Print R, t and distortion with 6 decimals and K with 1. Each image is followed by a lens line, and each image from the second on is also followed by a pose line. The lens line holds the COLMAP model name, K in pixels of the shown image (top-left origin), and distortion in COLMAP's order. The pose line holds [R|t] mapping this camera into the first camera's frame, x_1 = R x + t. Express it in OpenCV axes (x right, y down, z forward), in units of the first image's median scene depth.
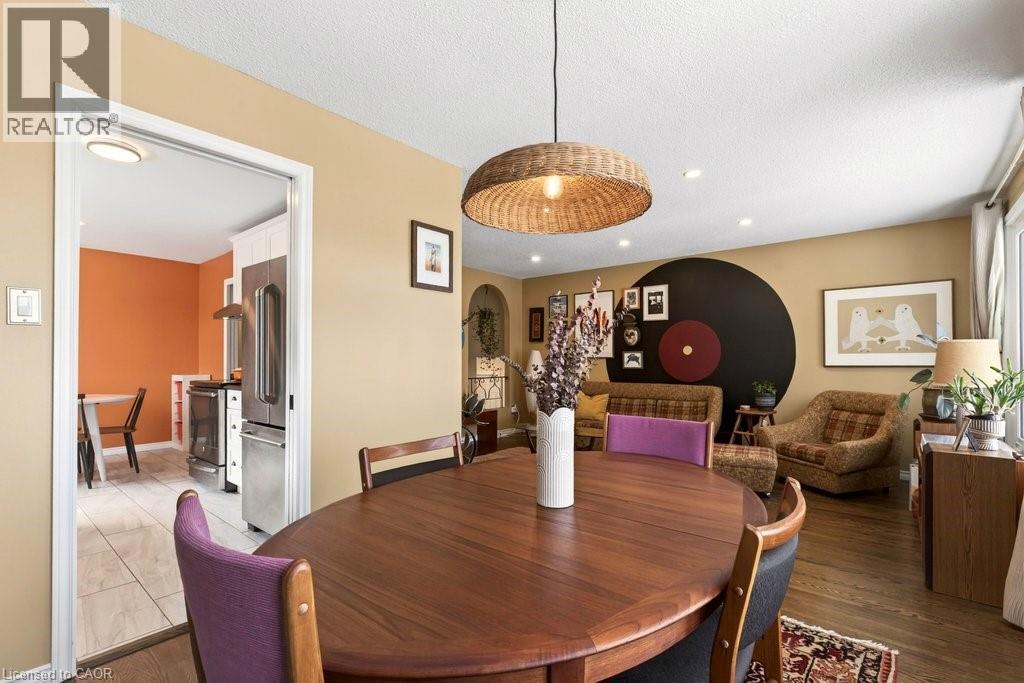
lens RADIAL K [[468.9, 0, 509.3], [0, 468.9, 357.1], [0, 0, 1]] dist [-0.001431, -0.000242]
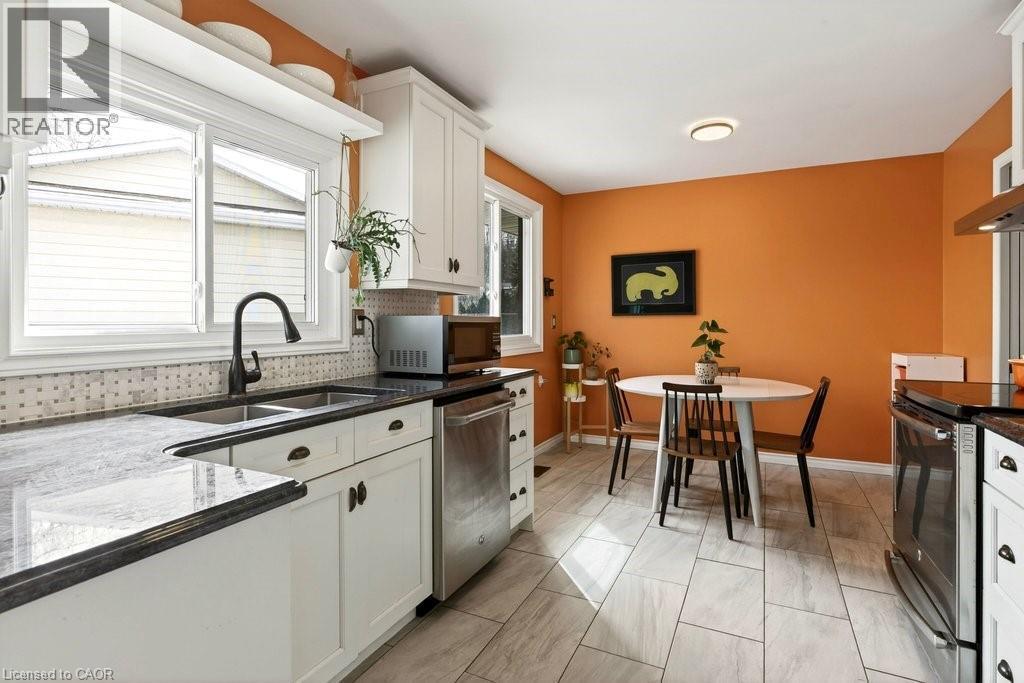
lens RADIAL K [[503.4, 0, 515.0], [0, 503.4, 324.1], [0, 0, 1]] dist [-0.003245, -0.000746]
pose [[0.243699, 0.004365, -0.969841, -0.563949], [0.007024, 0.999956, 0.006266, -0.016826], [0.969826, -0.008339, 0.243657, 0.986482]]
